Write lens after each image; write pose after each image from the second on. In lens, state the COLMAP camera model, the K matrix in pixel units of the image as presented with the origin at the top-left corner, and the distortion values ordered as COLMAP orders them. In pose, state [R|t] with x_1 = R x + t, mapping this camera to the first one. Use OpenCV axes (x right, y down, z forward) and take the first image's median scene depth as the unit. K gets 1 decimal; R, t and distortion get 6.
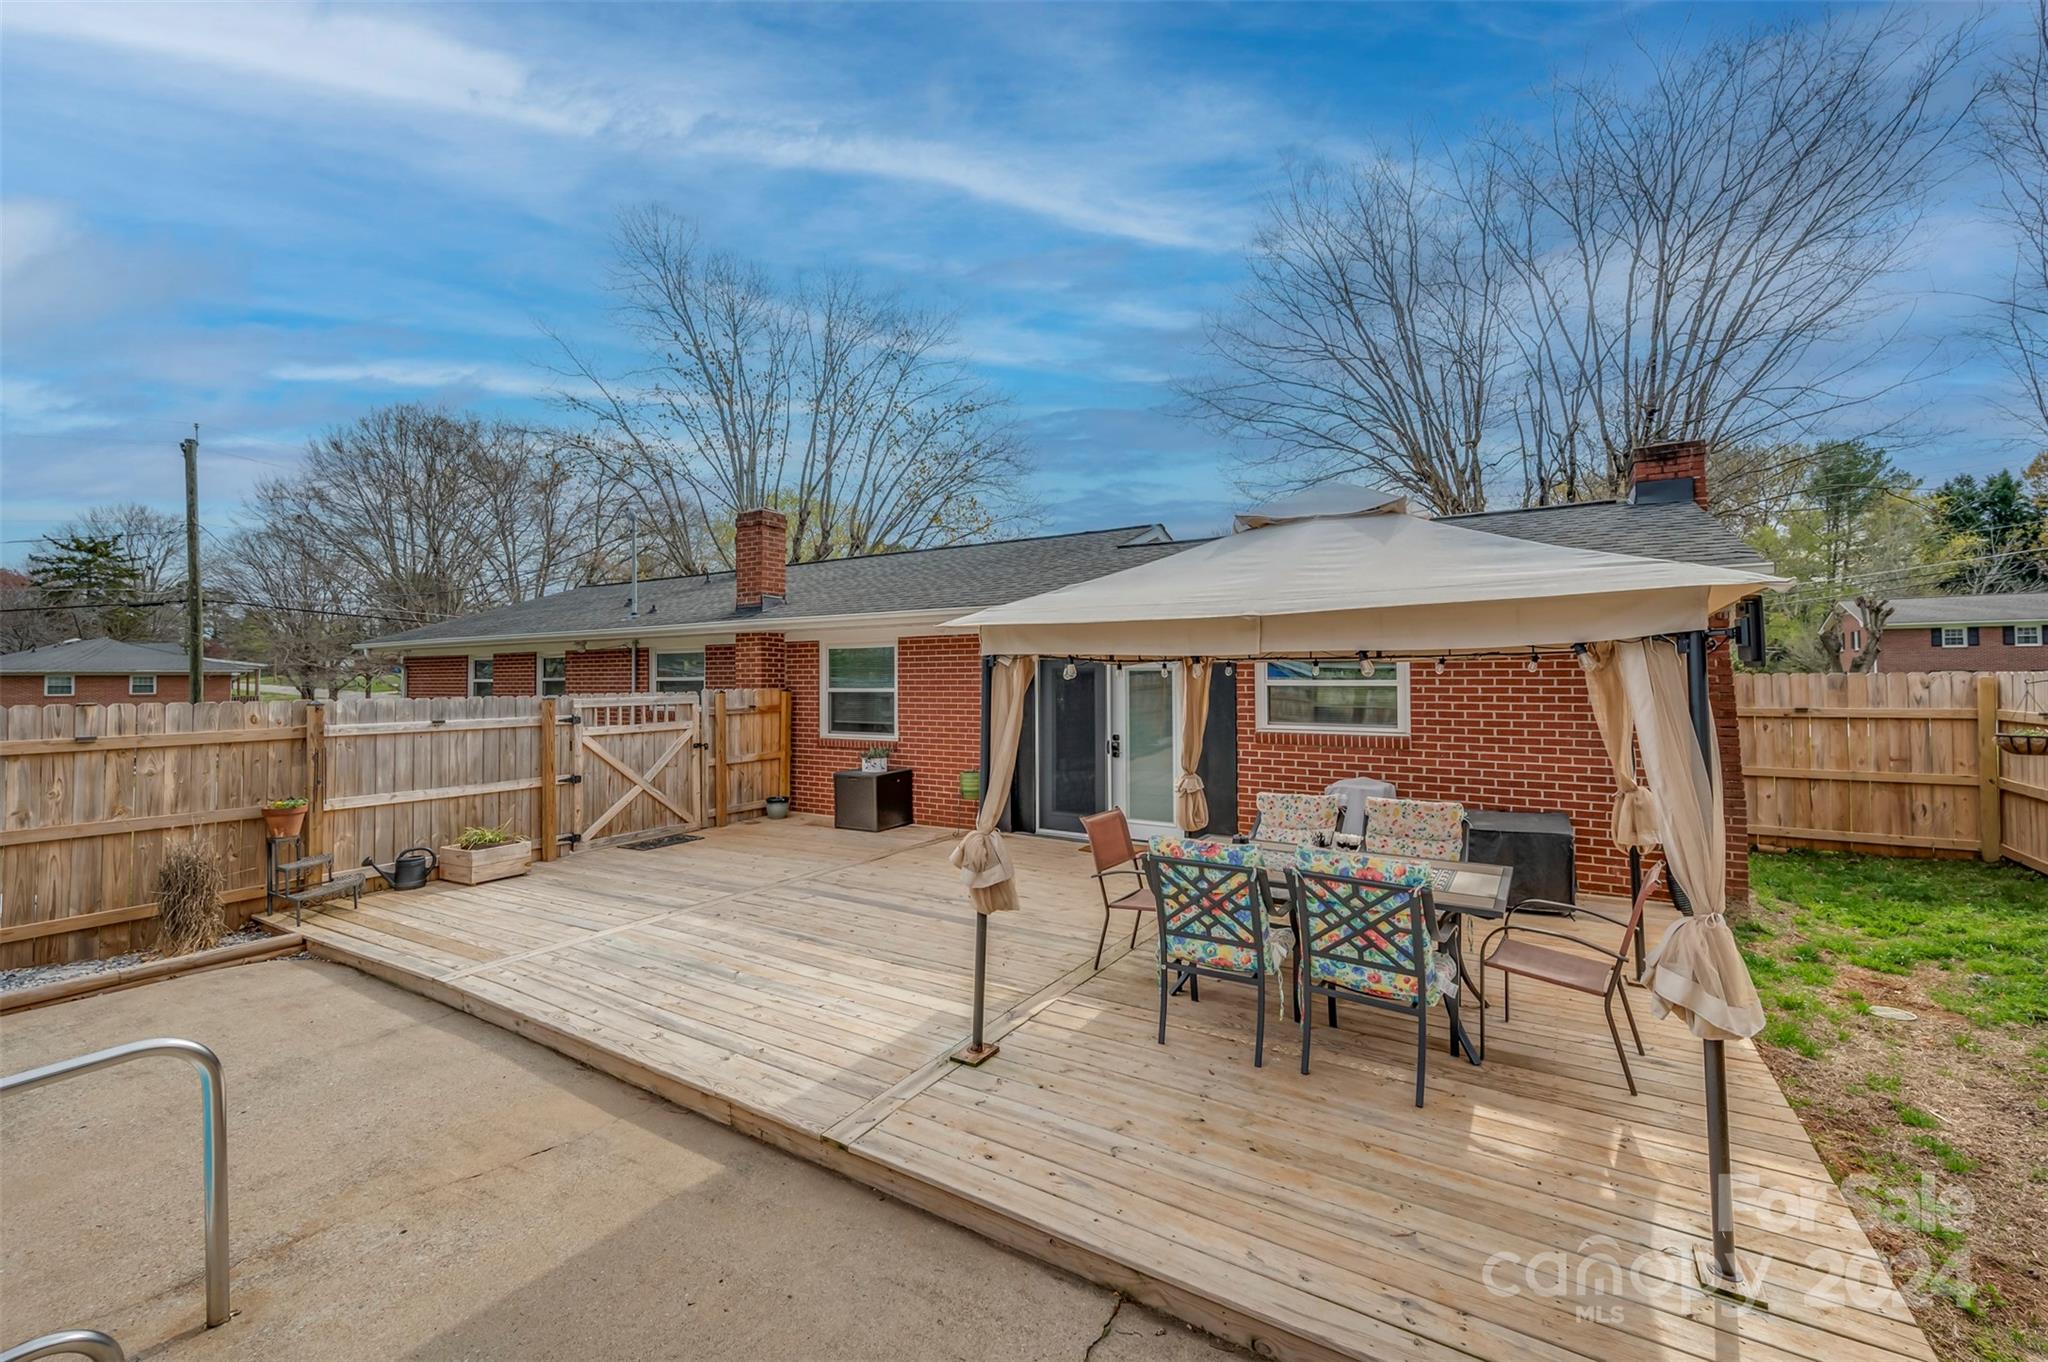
lens RADIAL K [[822.0, 0, 1023.5], [0, 822.0, 644.8], [0, 0, 1]] dist [0.000029, -0.000028]
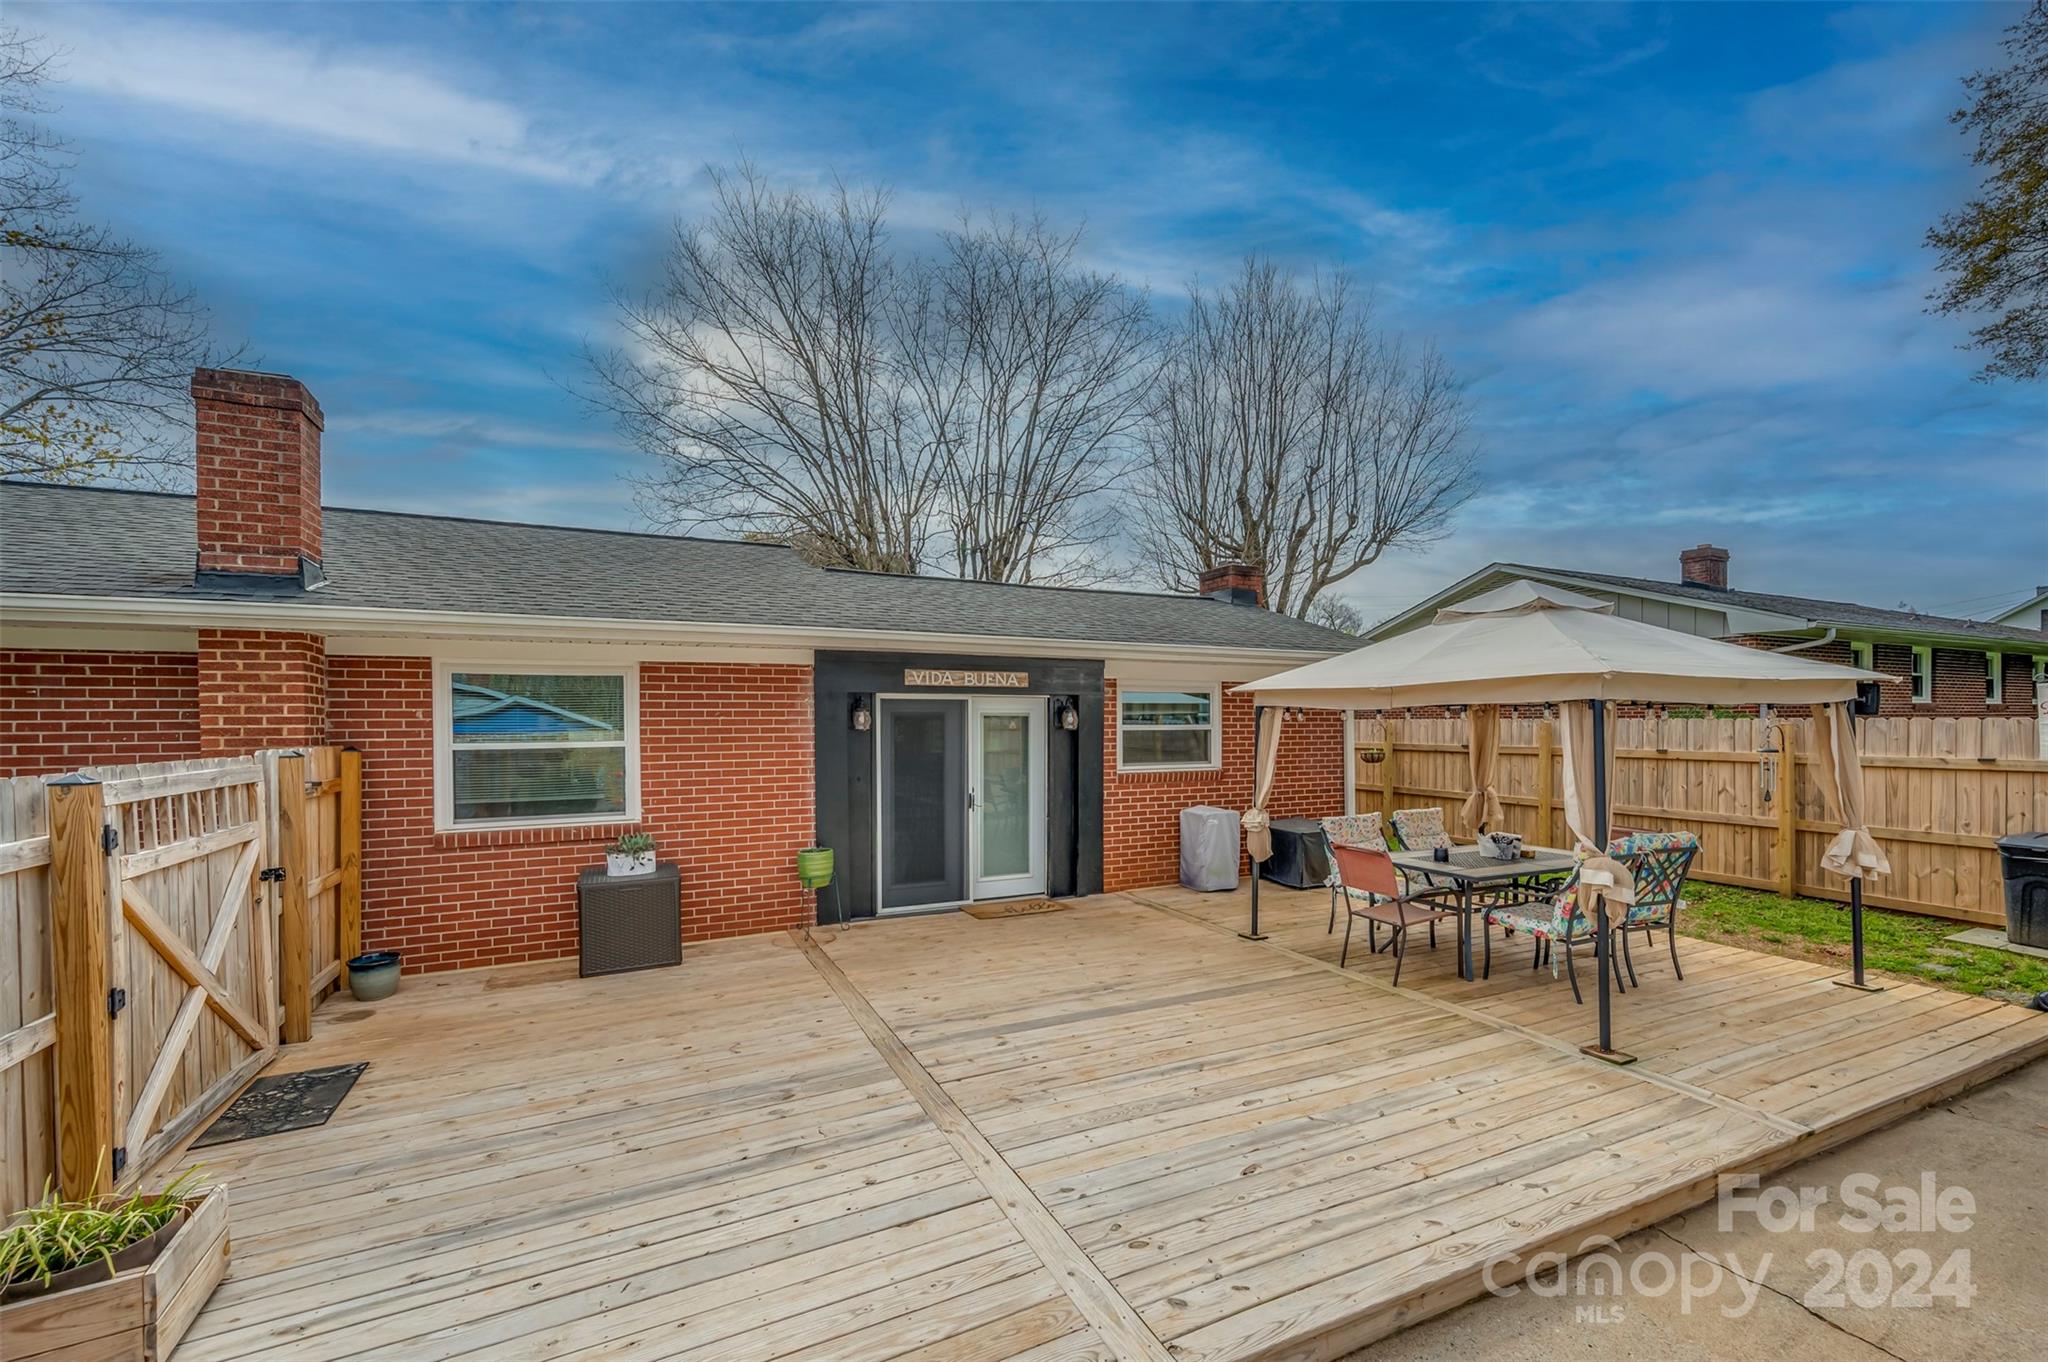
lens RADIAL K [[835.6, 0, 1023.1], [0, 835.6, 722.7], [0, 0, 1]] dist [0.004257, 0.000413]
pose [[0.547507, 0.000963, 0.836801, -0.648077], [-0.029638, 0.999394, 0.018242, 0.021699], [-0.836276, -0.034789, 0.547204, 0.472272]]
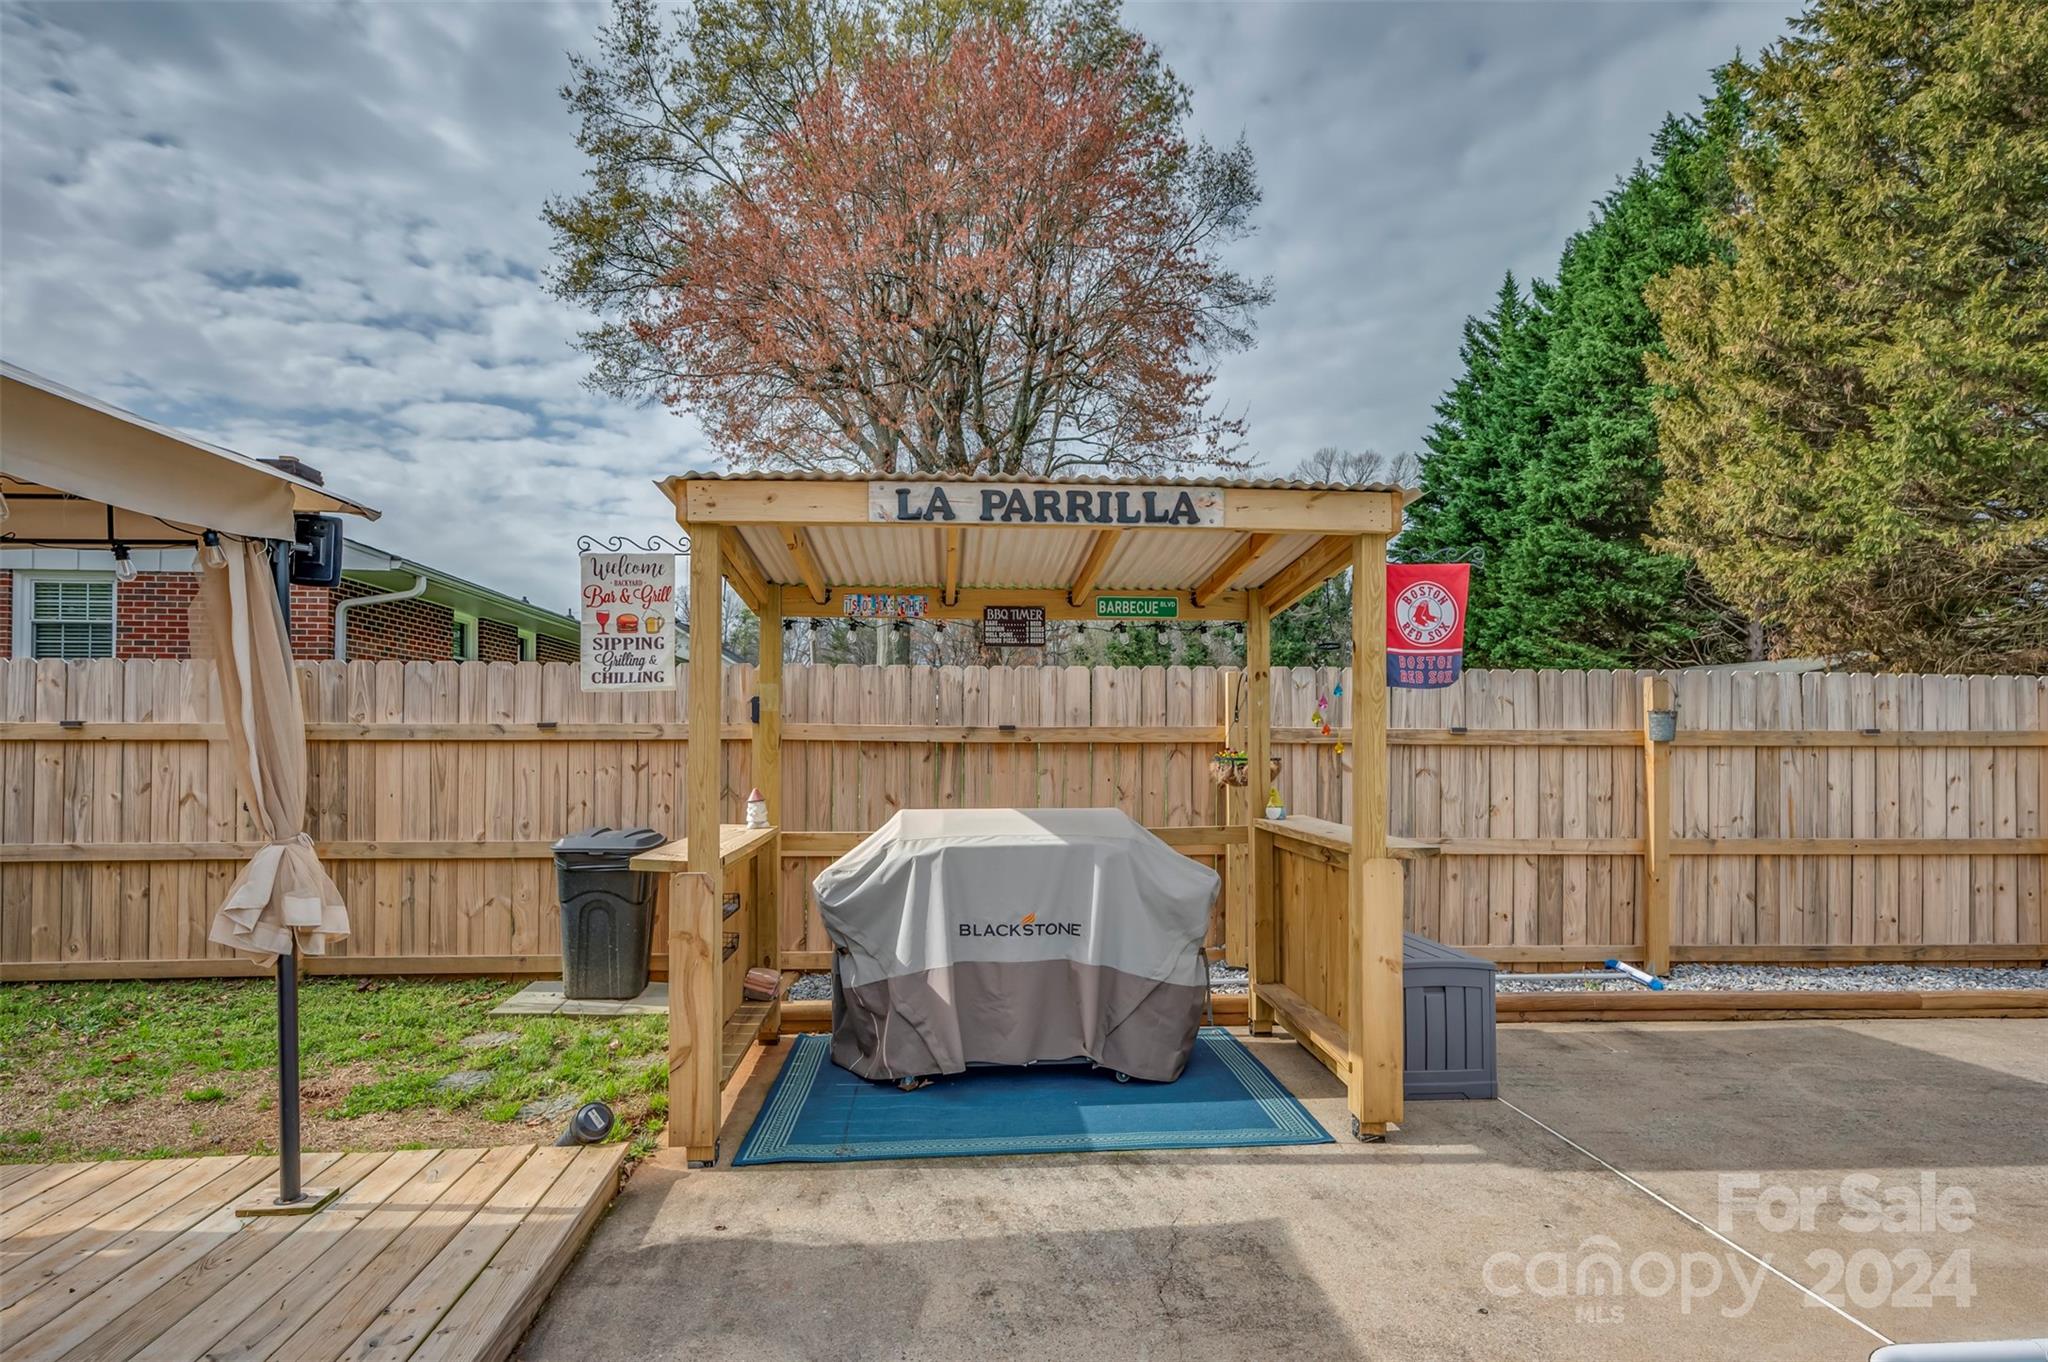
lens RADIAL K [[1093.2, 0, 1026.9], [0, 1093.2, 736.6], [0, 0, 1]] dist [0.005934, 0.000540]
pose [[-0.603103, 0.007283, 0.797630, -0.201611], [-0.026589, 0.999219, -0.029228, 0.064927], [-0.797220, -0.038836, -0.602438, 0.313705]]
